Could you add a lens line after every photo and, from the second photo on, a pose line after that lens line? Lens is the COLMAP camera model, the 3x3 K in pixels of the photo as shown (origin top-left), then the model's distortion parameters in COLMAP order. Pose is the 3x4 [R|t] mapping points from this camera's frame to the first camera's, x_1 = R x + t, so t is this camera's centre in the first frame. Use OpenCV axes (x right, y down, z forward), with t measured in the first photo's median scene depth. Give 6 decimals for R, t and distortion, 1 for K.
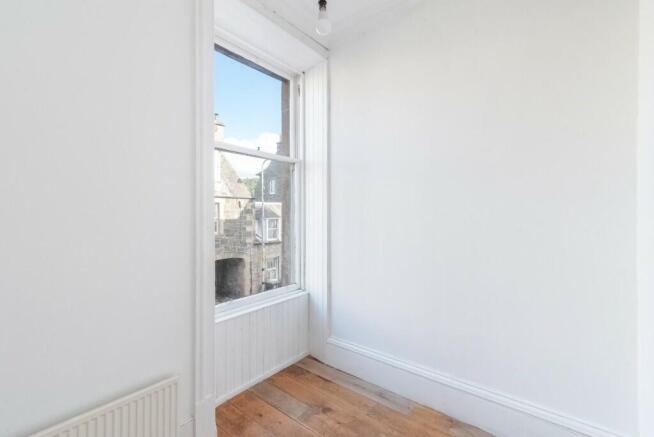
lens RADIAL K [[295.8, 0, 325.2], [0, 295.8, 221.7], [0, 0, 1]] dist [0.003399, 0.000454]
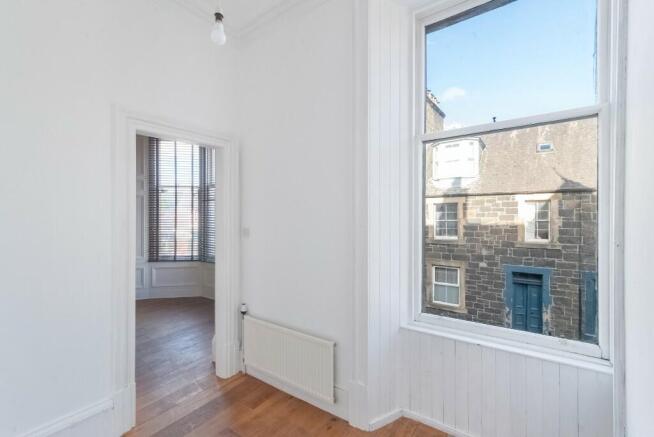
lens RADIAL K [[295.8, 0, 325.2], [0, 295.8, 221.7], [0, 0, 1]] dist [0.003399, 0.000454]
pose [[0.036710, 0.017628, -0.999170, 0.510311], [-0.010955, 0.999791, 0.017236, -0.014469], [0.999266, 0.010313, 0.036895, 0.630481]]
